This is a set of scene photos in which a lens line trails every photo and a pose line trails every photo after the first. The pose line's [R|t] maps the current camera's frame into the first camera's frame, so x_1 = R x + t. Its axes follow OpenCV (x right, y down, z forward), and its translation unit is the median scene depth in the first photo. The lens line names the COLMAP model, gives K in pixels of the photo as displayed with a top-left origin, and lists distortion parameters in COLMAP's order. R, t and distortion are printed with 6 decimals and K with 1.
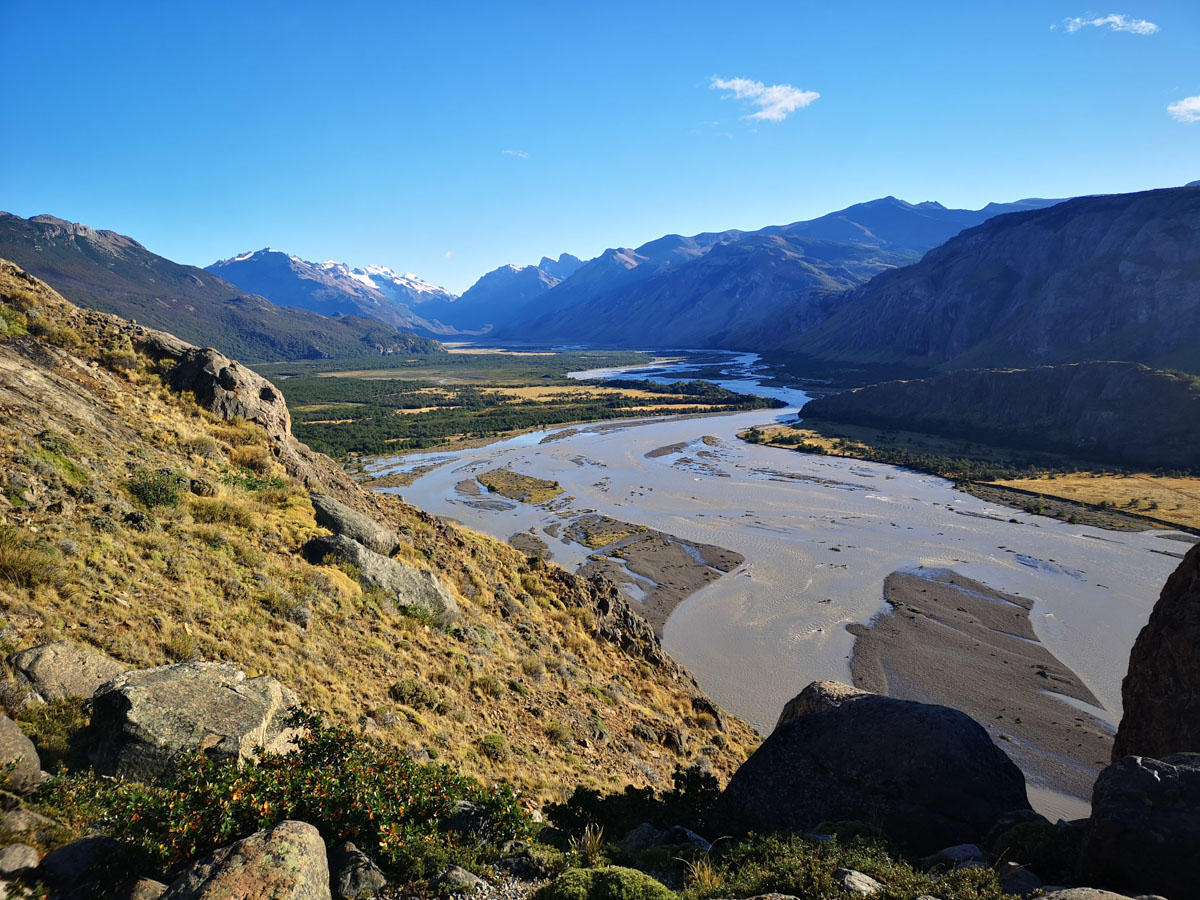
lens RADIAL K [[951.0, 0, 605.1], [0, 951.0, 443.9], [0, 0, 1]] dist [0.080004, -0.137072]
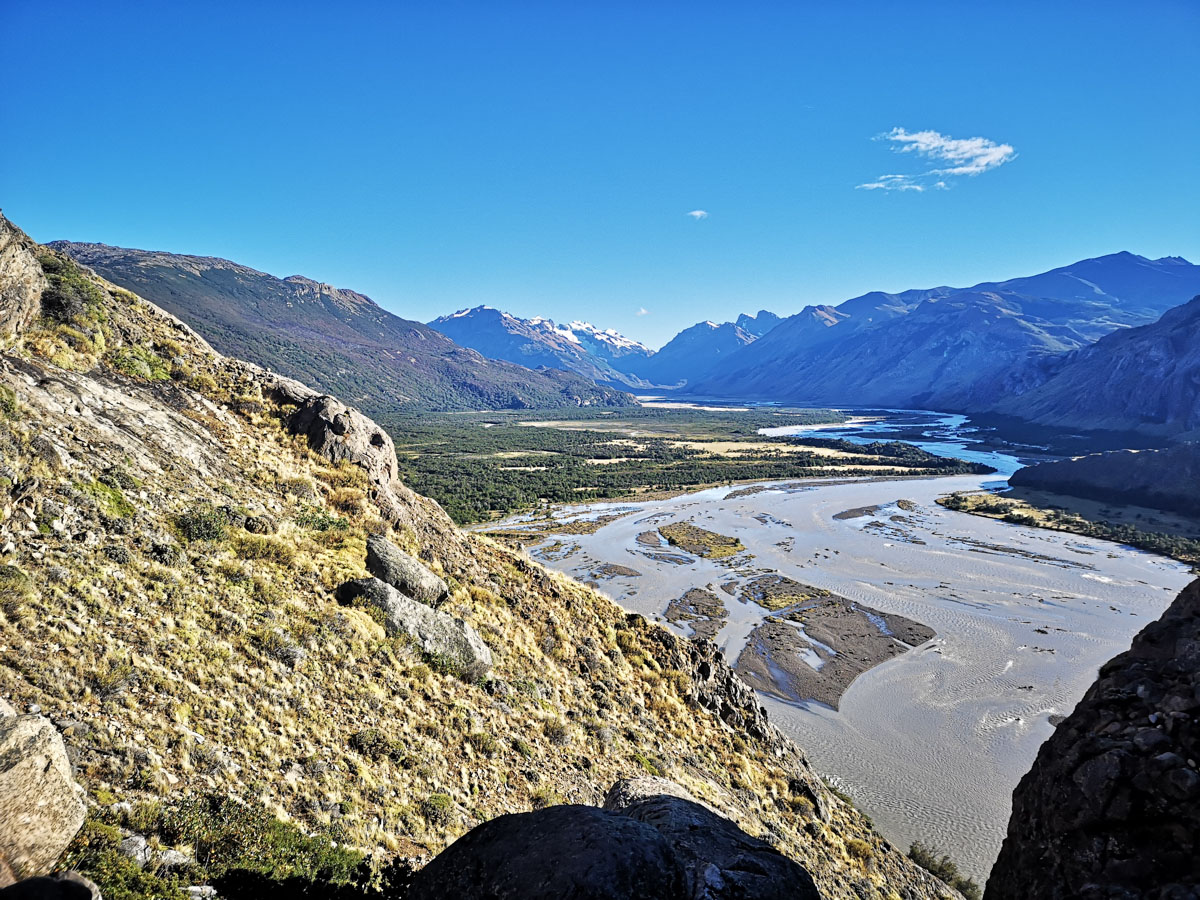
lens RADIAL K [[941.4, 0, 643.8], [0, 941.4, 436.8], [0, 0, 1]] dist [0.074662, -0.073791]
pose [[0.974423, 0.034218, -0.222101, 0.150832], [-0.048416, 0.997095, -0.058800, -0.007100], [0.219444, 0.068049, 0.973249, 0.039187]]
